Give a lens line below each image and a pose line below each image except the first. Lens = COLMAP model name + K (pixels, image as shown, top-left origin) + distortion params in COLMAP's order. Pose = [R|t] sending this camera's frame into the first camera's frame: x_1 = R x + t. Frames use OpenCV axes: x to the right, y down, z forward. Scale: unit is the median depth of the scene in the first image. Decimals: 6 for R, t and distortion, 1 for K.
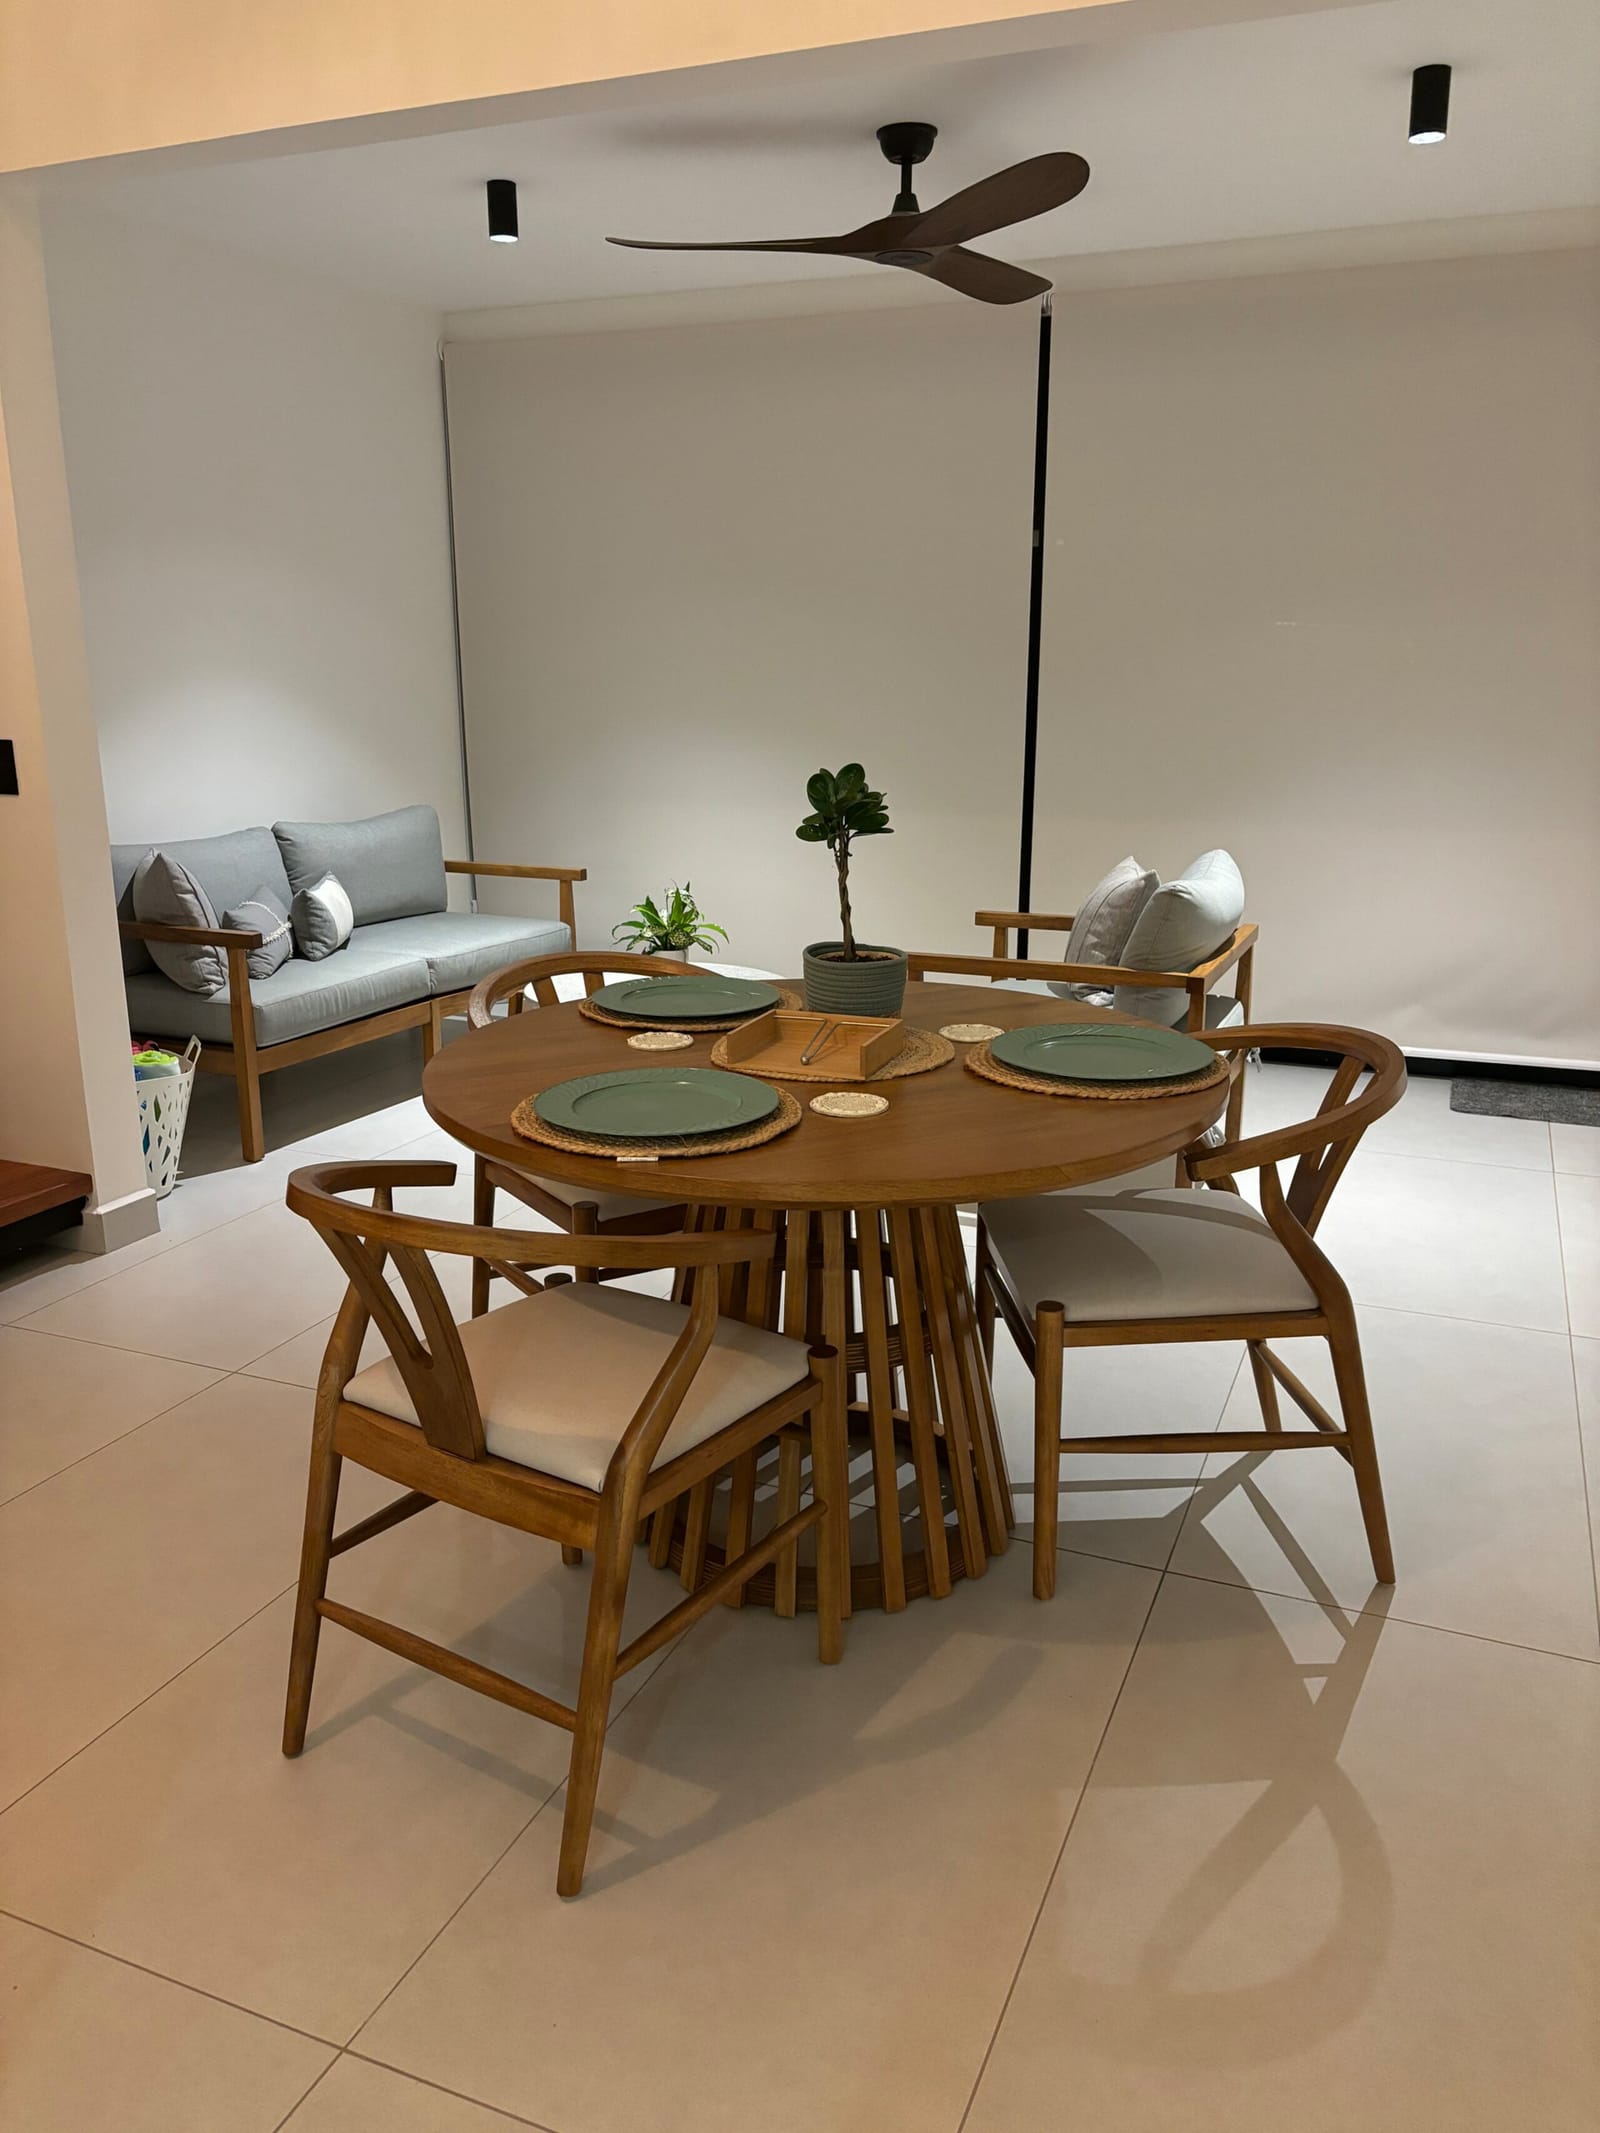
lens RADIAL K [[1661.2, 0, 805.3], [0, 1661.2, 1111.7], [0, 0, 1]] dist [0.125113, -0.172654]
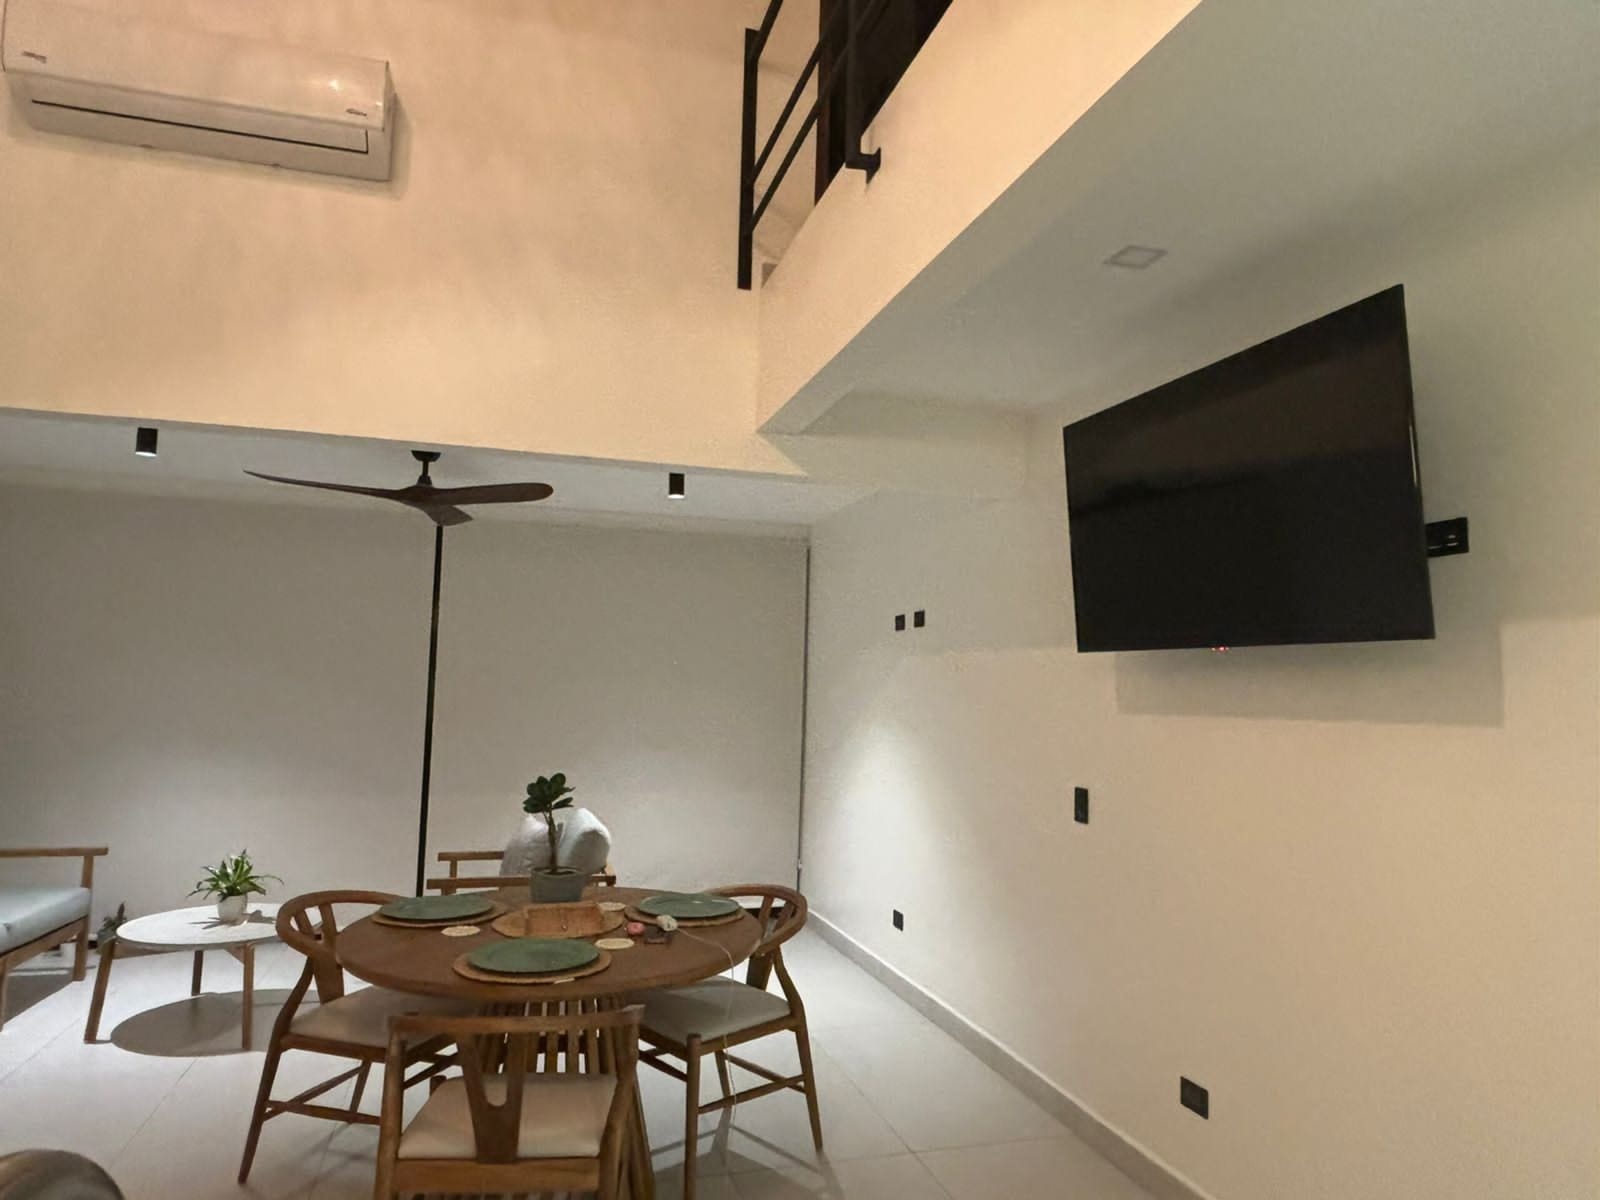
lens RADIAL K [[1206.1, 0, 800.0], [0, 1206.1, 600.0], [0, 0, 1]] dist [0.063755, -0.070182]
pose [[0.735380, 0.067932, 0.674241, -0.690699], [0.147474, 0.955073, -0.257074, 0.007121], [-0.661413, 0.288480, 0.692324, -0.234209]]
